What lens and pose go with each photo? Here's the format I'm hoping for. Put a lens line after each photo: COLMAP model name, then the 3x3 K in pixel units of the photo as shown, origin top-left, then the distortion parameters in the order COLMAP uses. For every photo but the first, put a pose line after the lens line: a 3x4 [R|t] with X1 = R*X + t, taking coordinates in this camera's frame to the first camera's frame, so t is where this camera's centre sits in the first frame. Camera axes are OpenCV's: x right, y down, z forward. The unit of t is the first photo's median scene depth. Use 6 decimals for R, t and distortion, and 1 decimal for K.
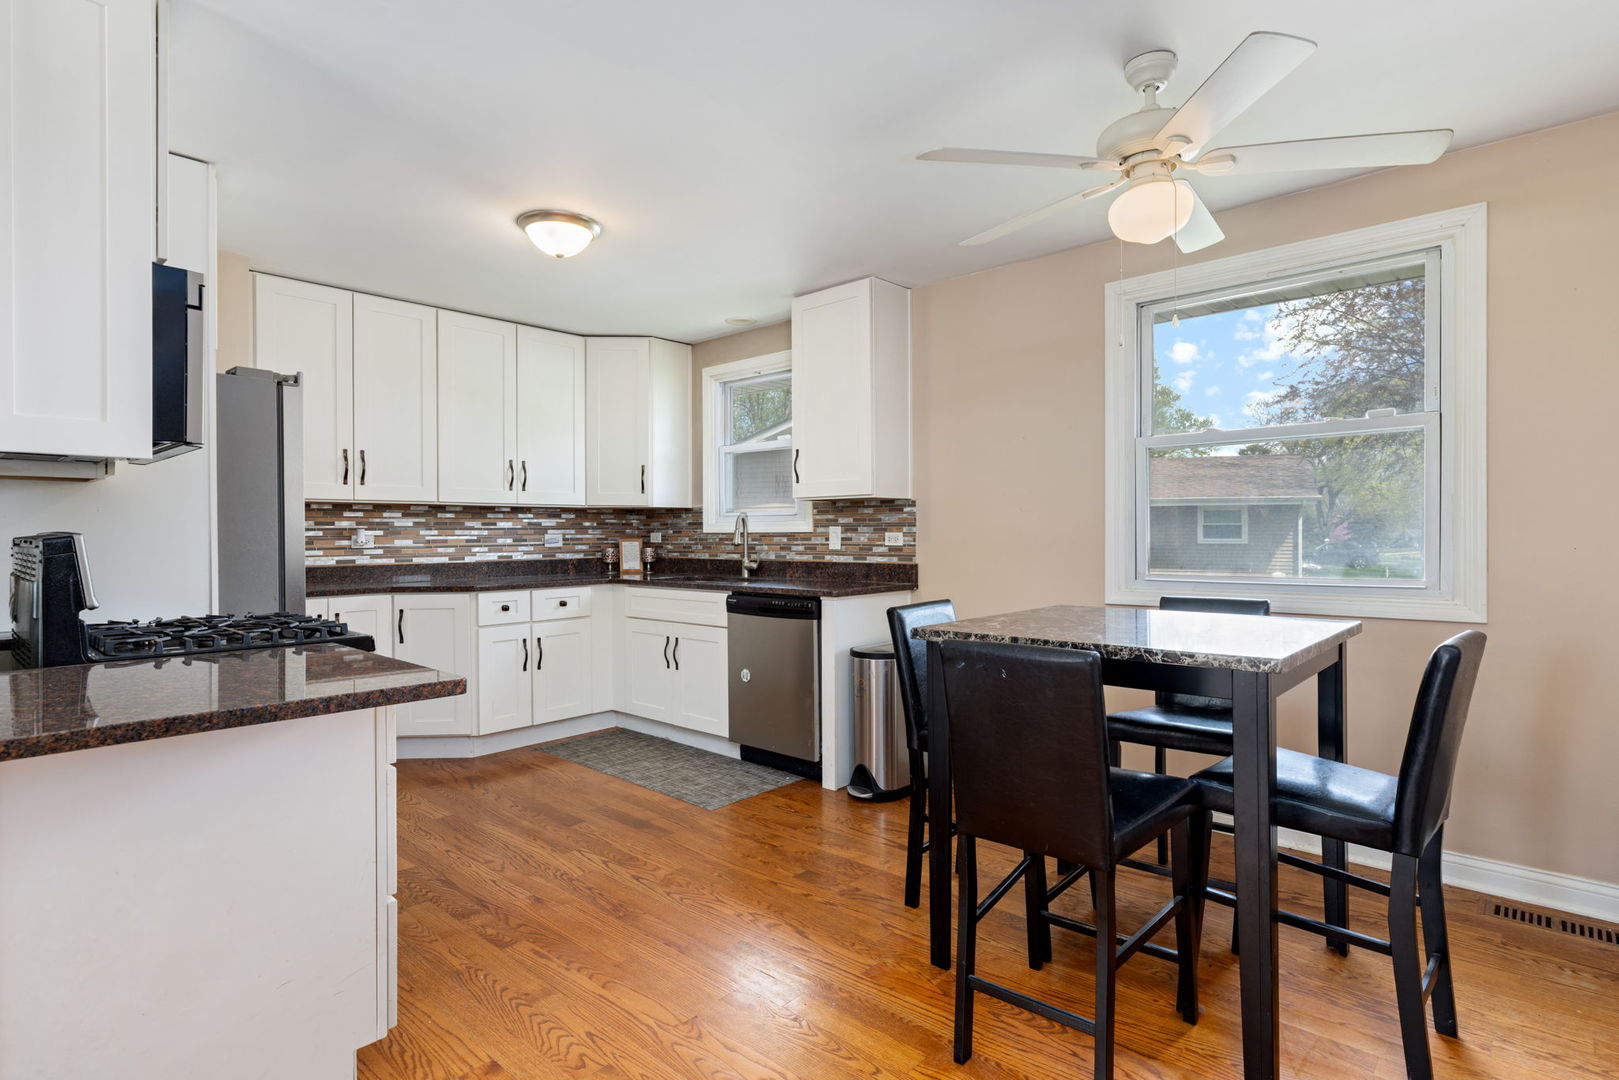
lens RADIAL K [[791.3, 0, 805.0], [0, 791.3, 539.0], [0, 0, 1]] dist [0.002599, 0.000210]
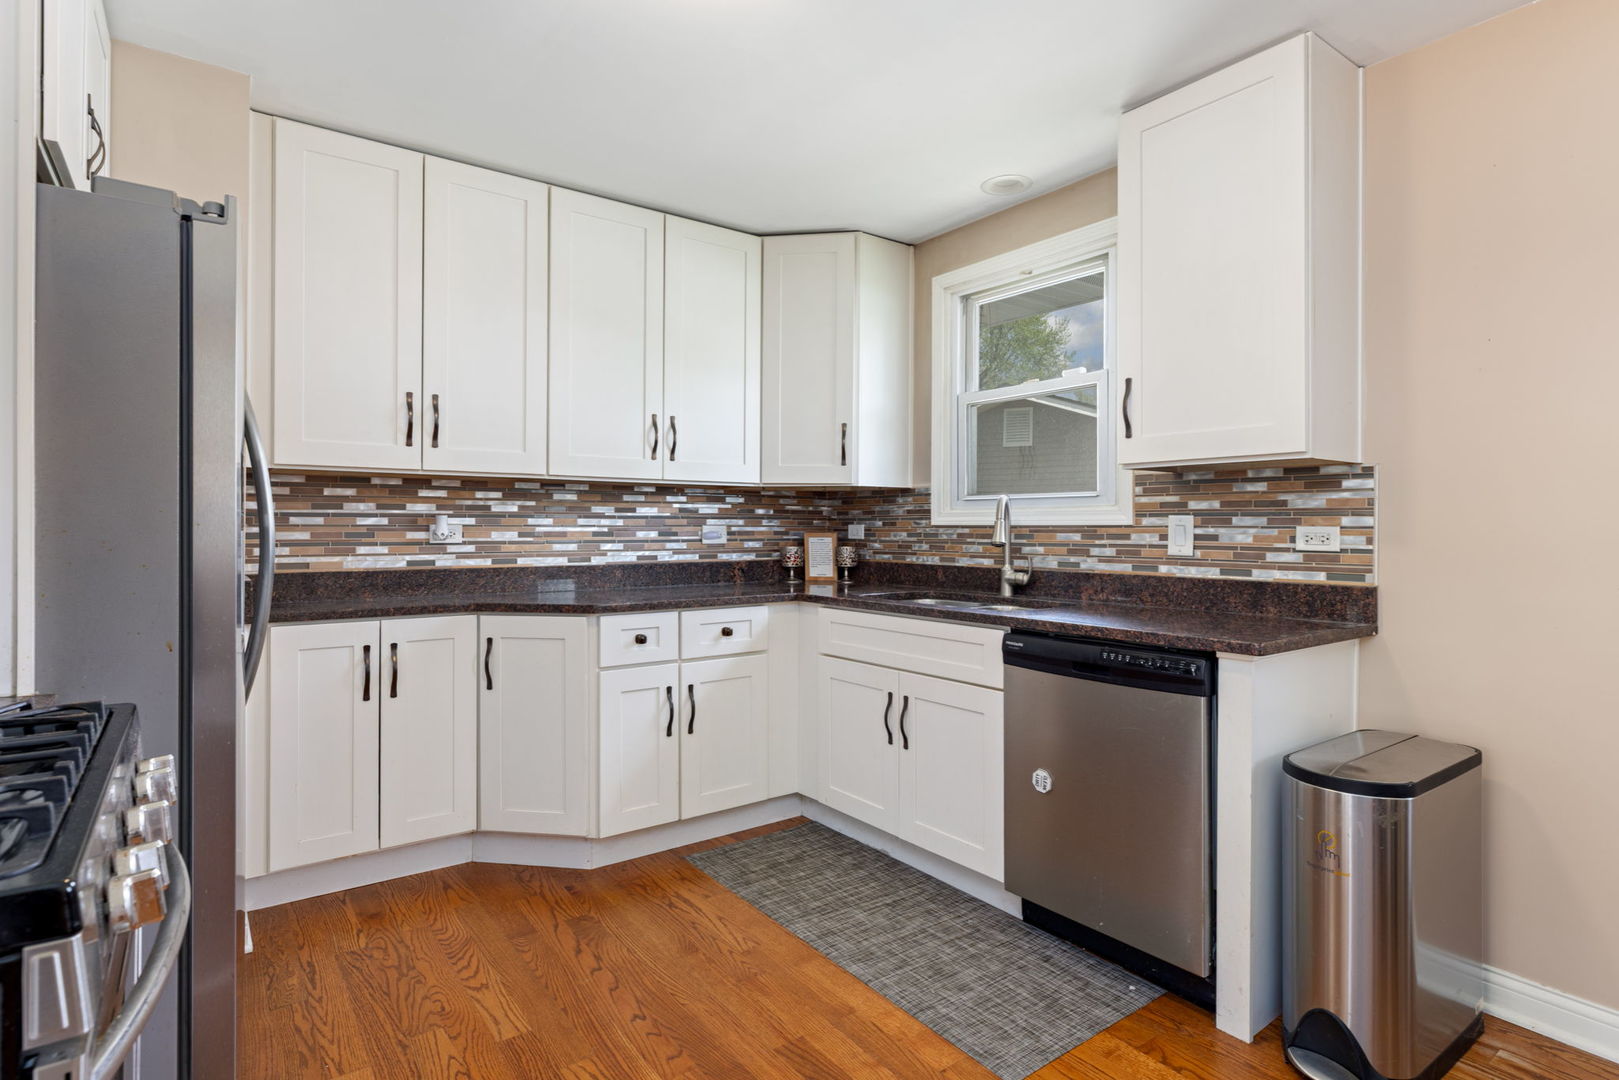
lens RADIAL K [[819.4, 0, 816.7], [0, 819.4, 528.0], [0, 0, 1]] dist [0.000073, -0.000015]
pose [[0.982750, 0.008357, -0.184748, -0.110222], [-0.009568, 0.999938, -0.005661, -0.000738], [0.184689, 0.007331, 0.982770, 0.353541]]
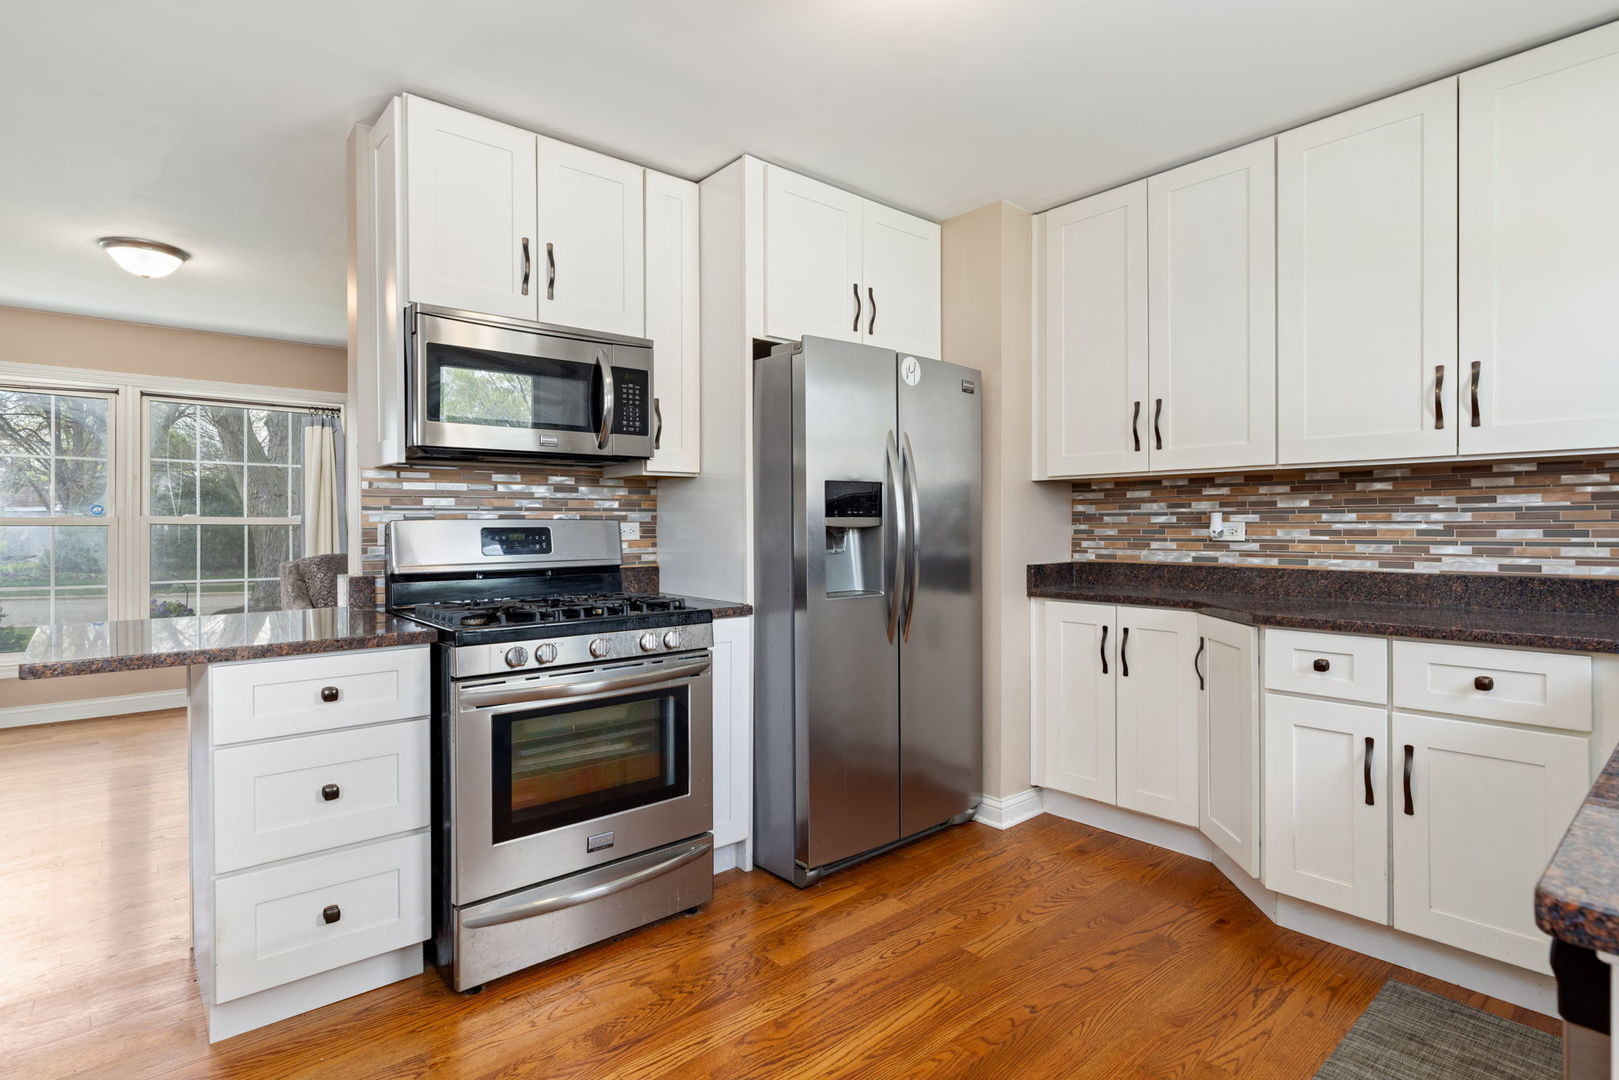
lens RADIAL K [[819.4, 0, 816.7], [0, 819.4, 528.0], [0, 0, 1]] dist [0.000073, -0.000015]
pose [[-0.095924, 0.010779, -0.995330, 0.168414], [-0.003644, 0.999931, 0.011180, -0.005765], [0.995382, 0.004700, -0.095878, 0.693741]]
